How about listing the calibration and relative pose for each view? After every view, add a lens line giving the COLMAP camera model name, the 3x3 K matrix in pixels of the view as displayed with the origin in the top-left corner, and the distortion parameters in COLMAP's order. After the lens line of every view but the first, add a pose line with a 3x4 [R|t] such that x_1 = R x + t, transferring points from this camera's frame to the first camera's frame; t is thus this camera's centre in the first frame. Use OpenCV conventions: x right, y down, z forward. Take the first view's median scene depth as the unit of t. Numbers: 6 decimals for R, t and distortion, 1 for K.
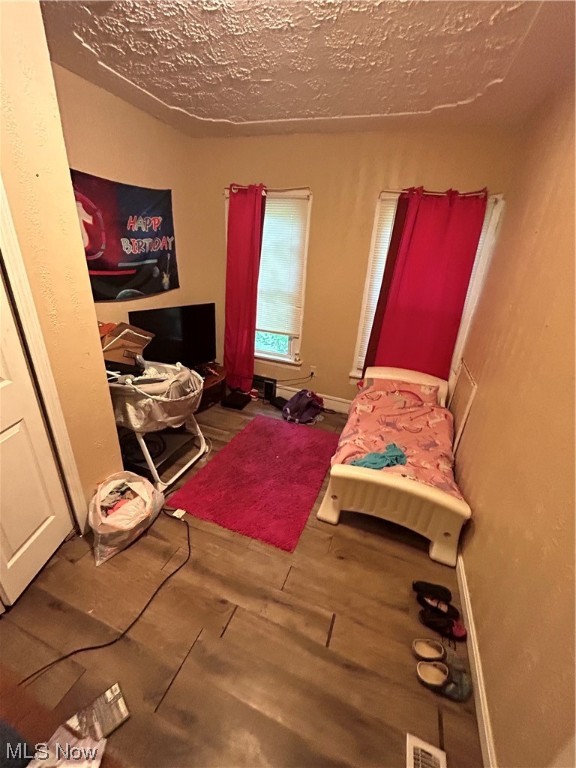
lens RADIAL K [[309.0, 0, 287.2], [0, 309.0, 385.0], [0, 0, 1]] dist [0.000694, -0.000228]
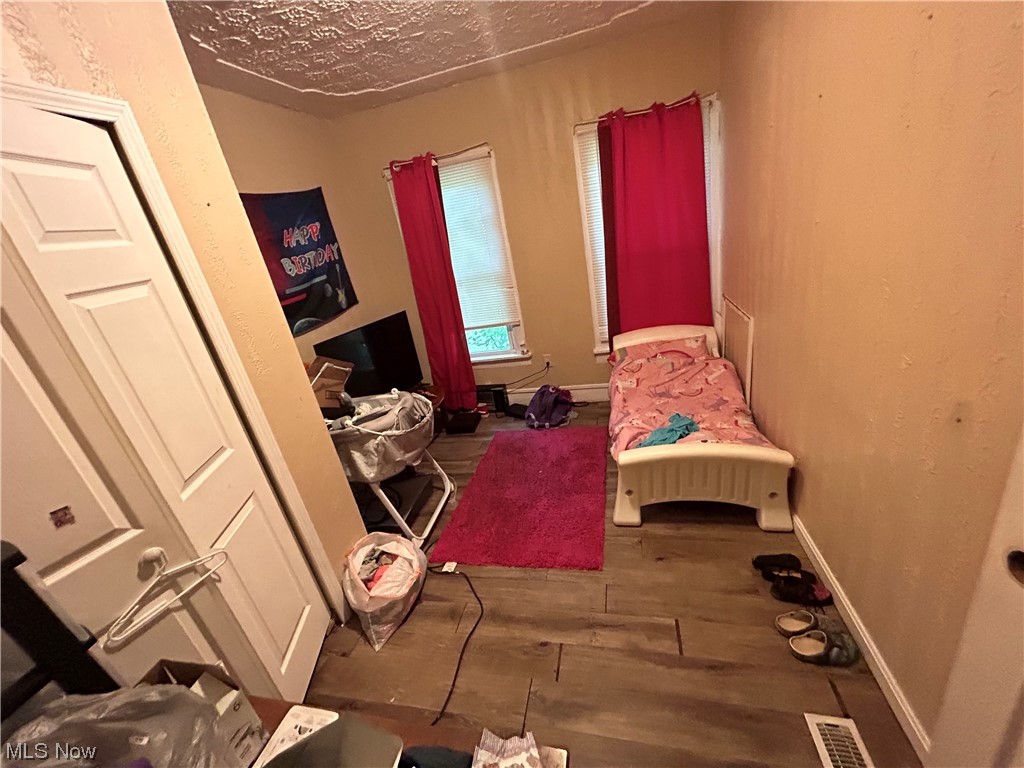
lens RADIAL K [[412.0, 0, 512.0], [0, 412.0, 385.2], [0, 0, 1]] dist [0.000694, -0.000228]
pose [[0.962793, -0.267040, 0.041473, -0.112535], [0.268302, 0.962913, -0.028521, 0.035968], [-0.032319, 0.038587, 0.998732, -0.087444]]
